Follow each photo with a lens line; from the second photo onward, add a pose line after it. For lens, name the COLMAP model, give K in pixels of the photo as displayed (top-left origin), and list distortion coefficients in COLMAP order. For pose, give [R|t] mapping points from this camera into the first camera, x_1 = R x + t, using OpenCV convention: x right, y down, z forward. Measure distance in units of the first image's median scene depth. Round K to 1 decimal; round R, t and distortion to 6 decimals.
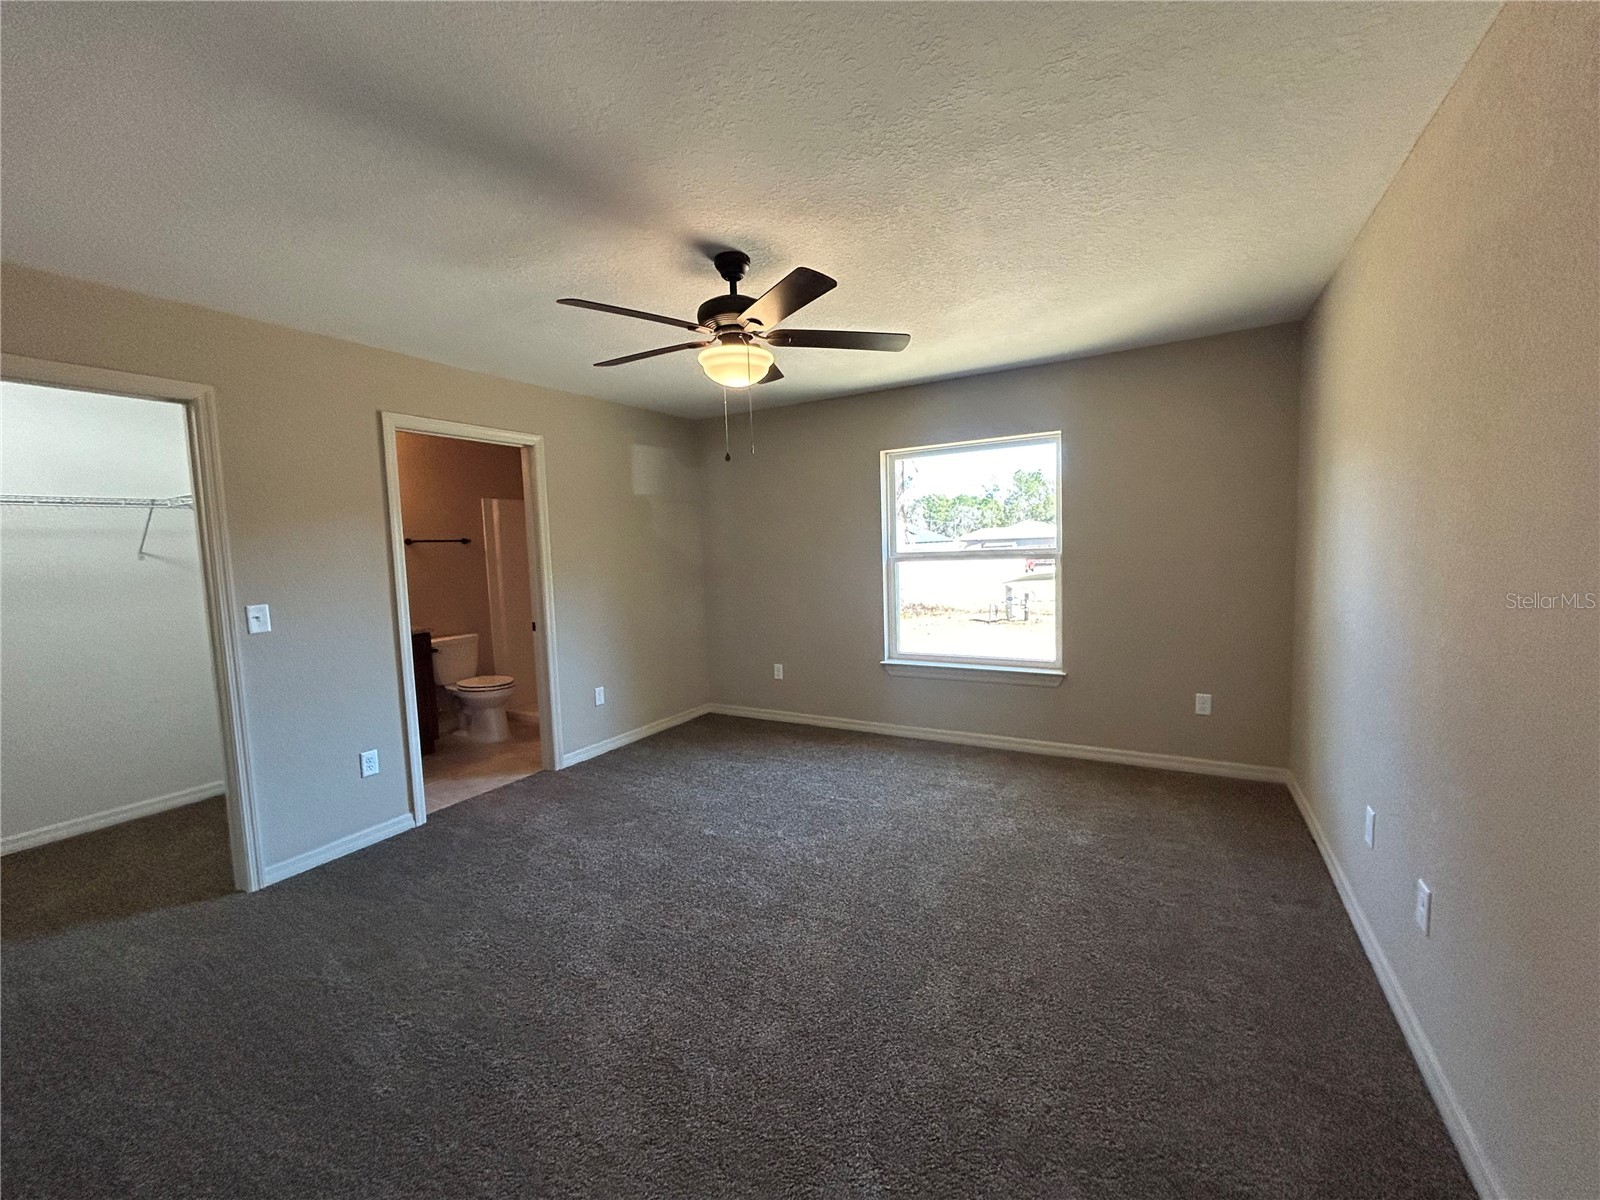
lens RADIAL K [[656.2, 0, 800.0], [0, 656.2, 600.0], [0, 0, 1]] dist [-0.000065, 0.000072]
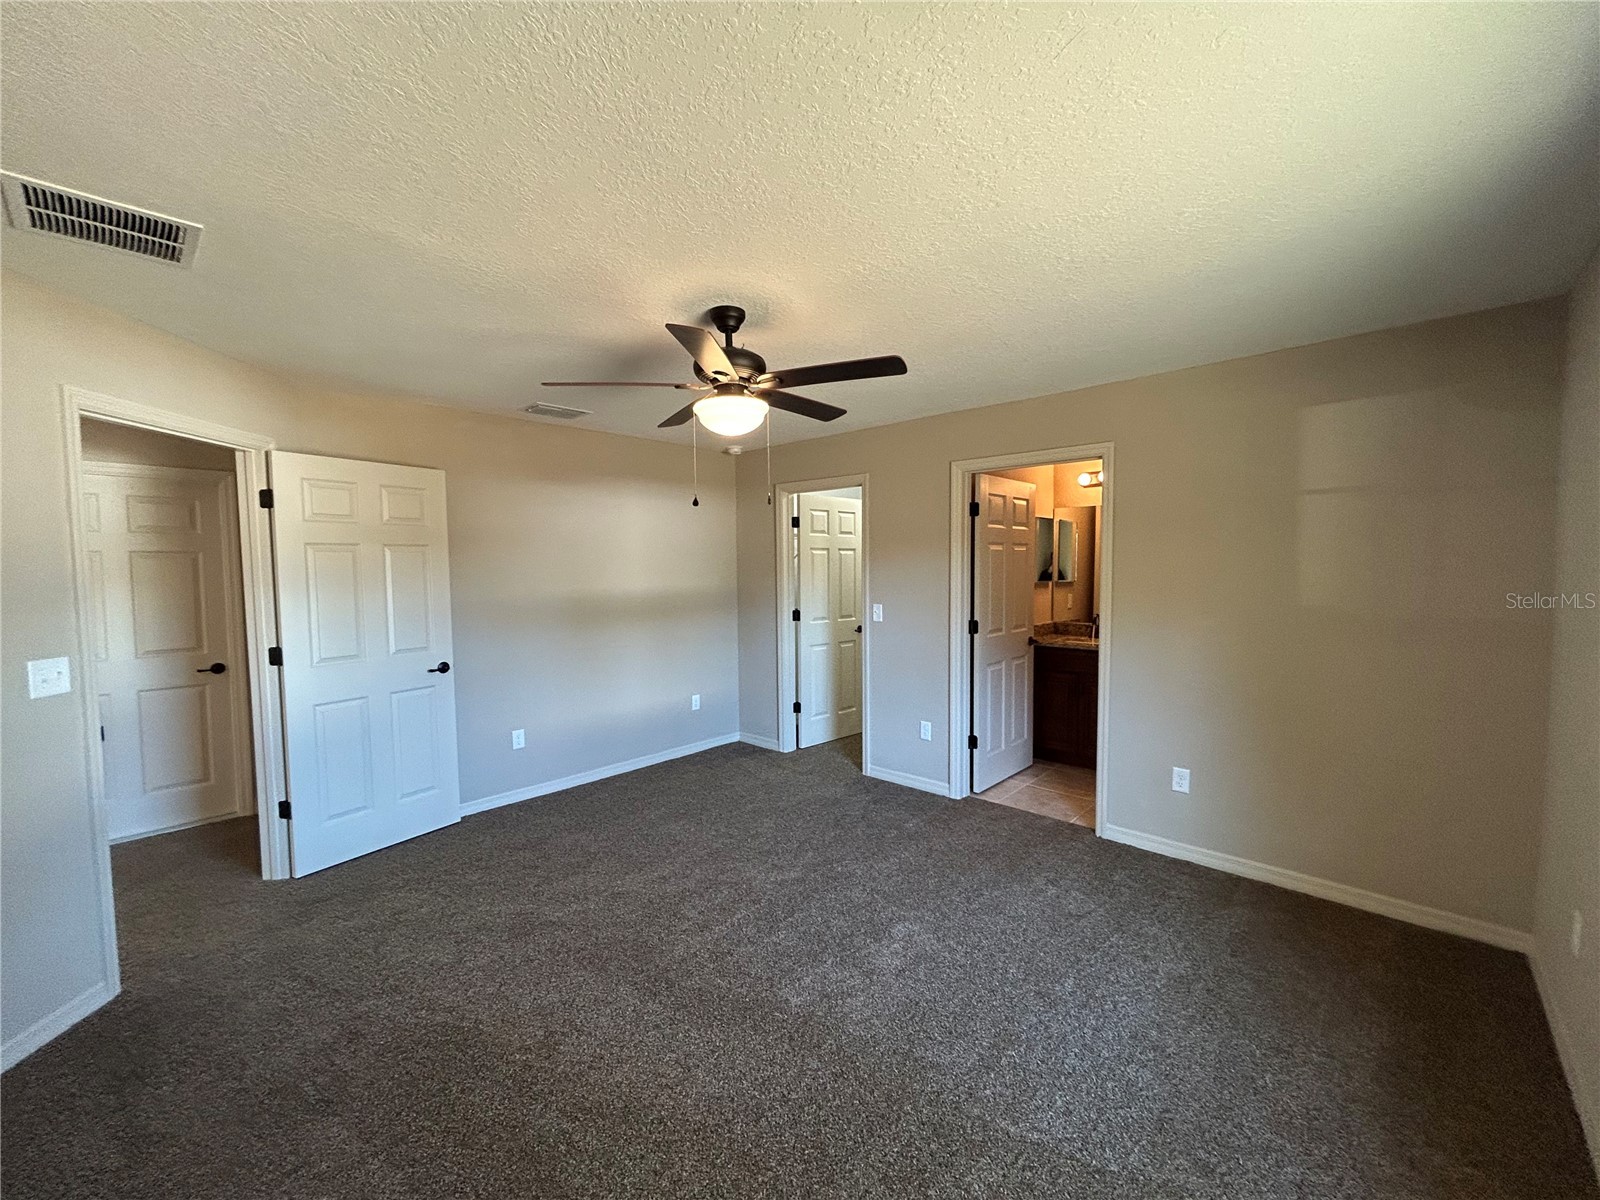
lens RADIAL K [[645.1, 0, 800.7], [0, 645.1, 597.9], [0, 0, 1]] dist [-0.000084, 0.000350]
pose [[-0.238666, 0.086032, -0.967283, 0.524117], [-0.066166, 0.992313, 0.104584, -0.112652], [0.968845, 0.088962, -0.231138, 0.826986]]
